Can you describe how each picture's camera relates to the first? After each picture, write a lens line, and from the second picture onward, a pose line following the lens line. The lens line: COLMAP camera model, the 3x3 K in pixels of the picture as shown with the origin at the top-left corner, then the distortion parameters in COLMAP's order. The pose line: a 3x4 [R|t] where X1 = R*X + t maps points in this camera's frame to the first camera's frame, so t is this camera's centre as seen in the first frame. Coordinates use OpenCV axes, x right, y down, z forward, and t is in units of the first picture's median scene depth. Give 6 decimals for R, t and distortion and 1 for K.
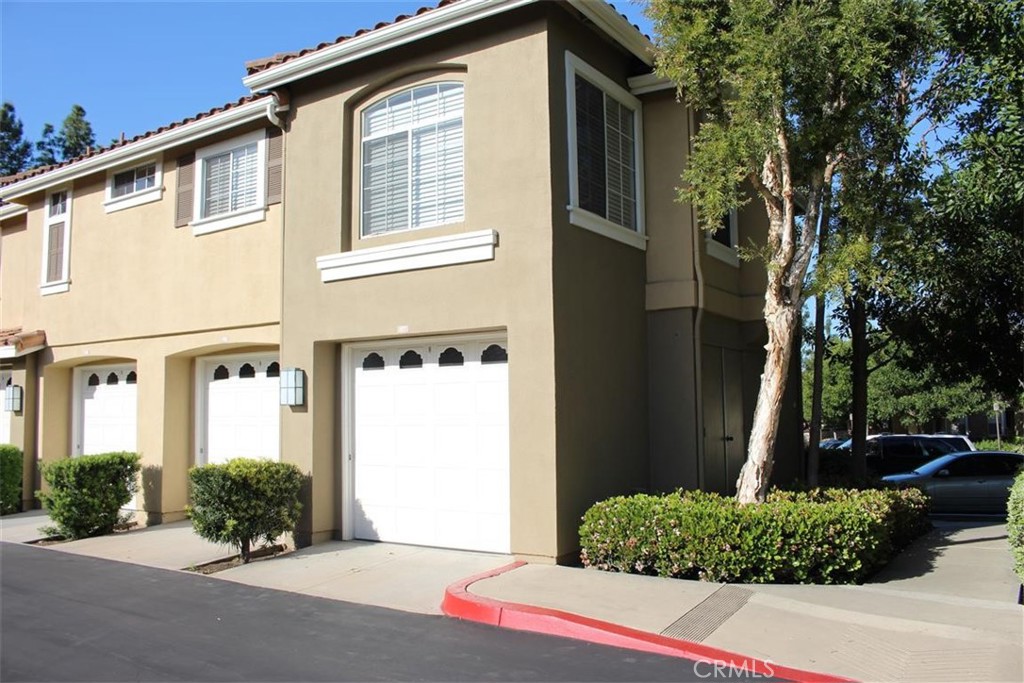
lens RADIAL K [[834.4, 0, 511.5], [0, 834.4, 331.8], [0, 0, 1]] dist [-0.003726, -0.001325]
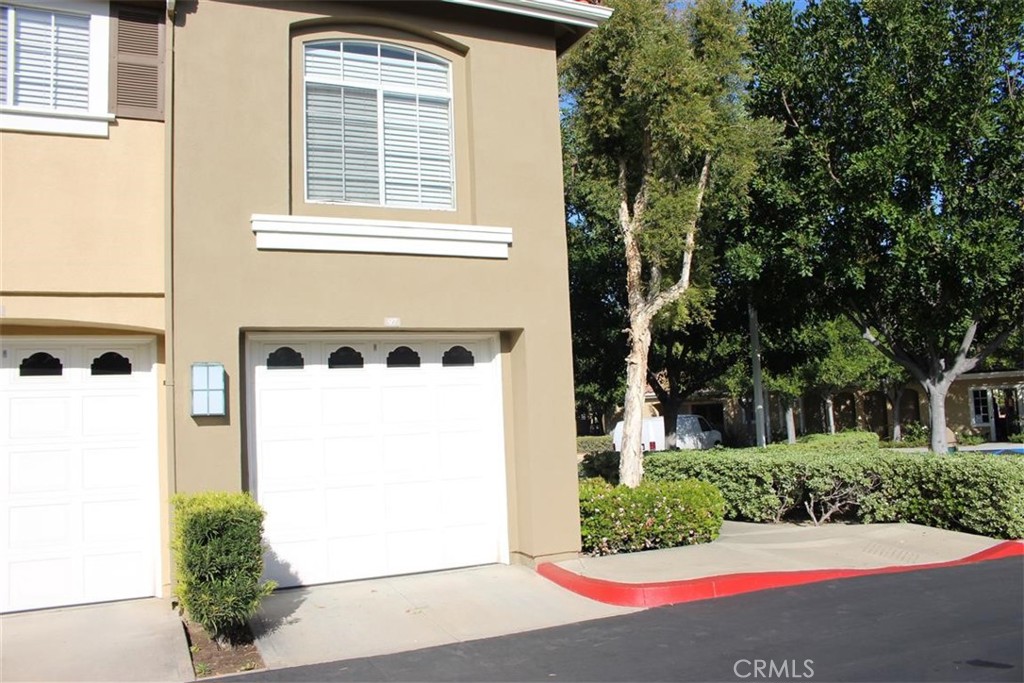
lens RADIAL K [[815.6, 0, 512.0], [0, 815.6, 341.5], [0, 0, 1]] dist [-0.005016, -0.000569]
pose [[0.551861, 0.066877, 0.831250, -0.714435], [-0.041695, 0.997745, -0.052591, 0.053157], [-0.832893, -0.005636, 0.553405, 0.416720]]
